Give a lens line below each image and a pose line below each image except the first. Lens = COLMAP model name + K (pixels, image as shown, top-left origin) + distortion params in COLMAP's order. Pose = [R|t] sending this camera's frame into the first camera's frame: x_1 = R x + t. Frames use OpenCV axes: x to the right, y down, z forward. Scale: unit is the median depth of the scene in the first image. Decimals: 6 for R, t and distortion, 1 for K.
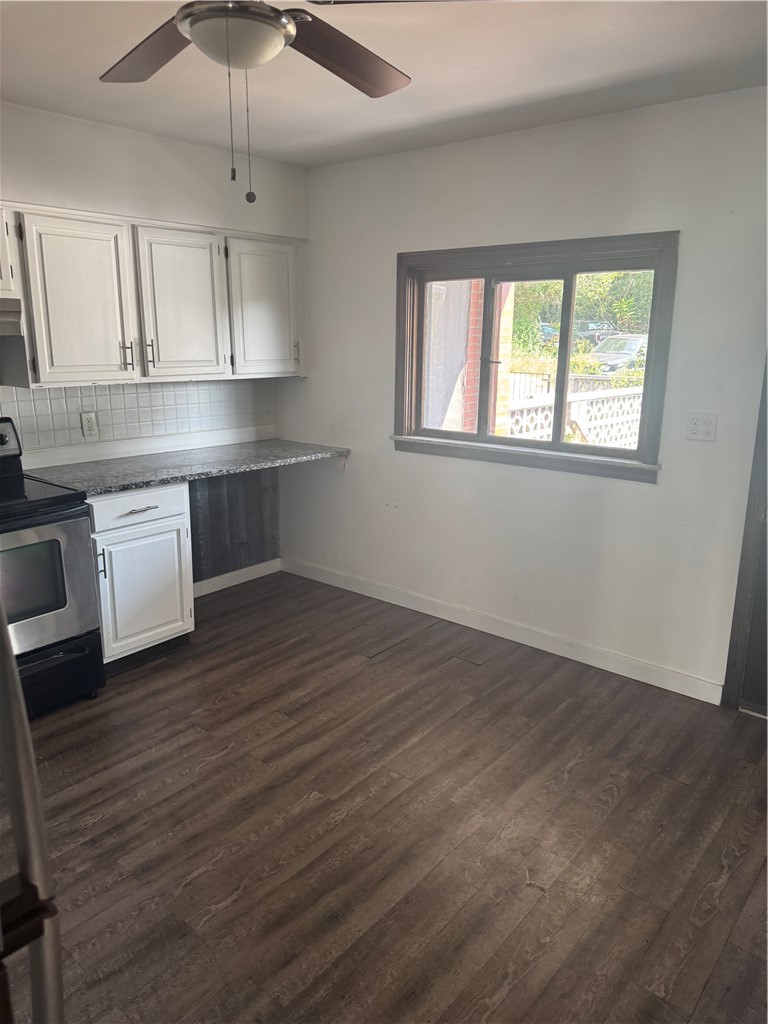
lens RADIAL K [[722.2, 0, 379.6], [0, 722.2, 518.8], [0, 0, 1]] dist [0.058480, -0.048144]
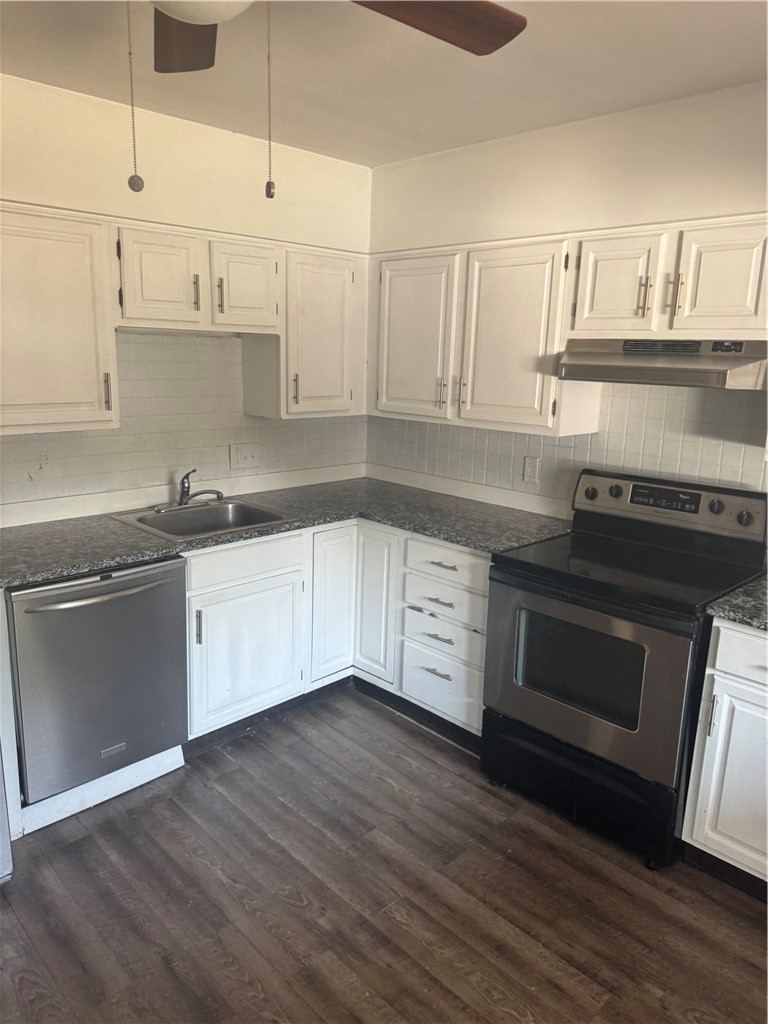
lens RADIAL K [[722.2, 0, 379.0], [0, 722.2, 508.4], [0, 0, 1]] dist [0.058480, -0.048144]
pose [[-0.105420, 0.198896, -0.974334, 0.407797], [-0.268816, 0.937616, 0.220486, -0.263486], [0.957405, 0.285160, -0.045377, 0.914477]]
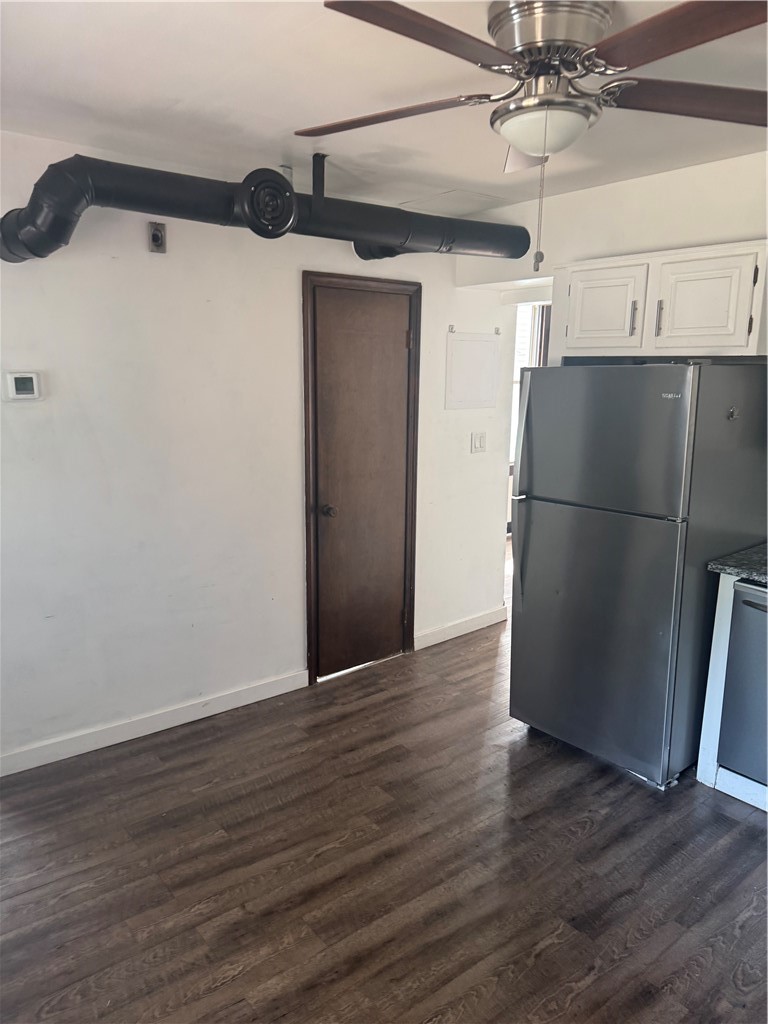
lens RADIAL K [[722.2, 0, 379.5], [0, 722.2, 508.6], [0, 0, 1]] dist [0.058480, -0.048144]
pose [[-0.981432, -0.057427, 0.183010, -0.122708], [0.024483, 0.908817, 0.416477, -0.420114], [-0.190240, 0.413224, -0.890536, 1.542240]]
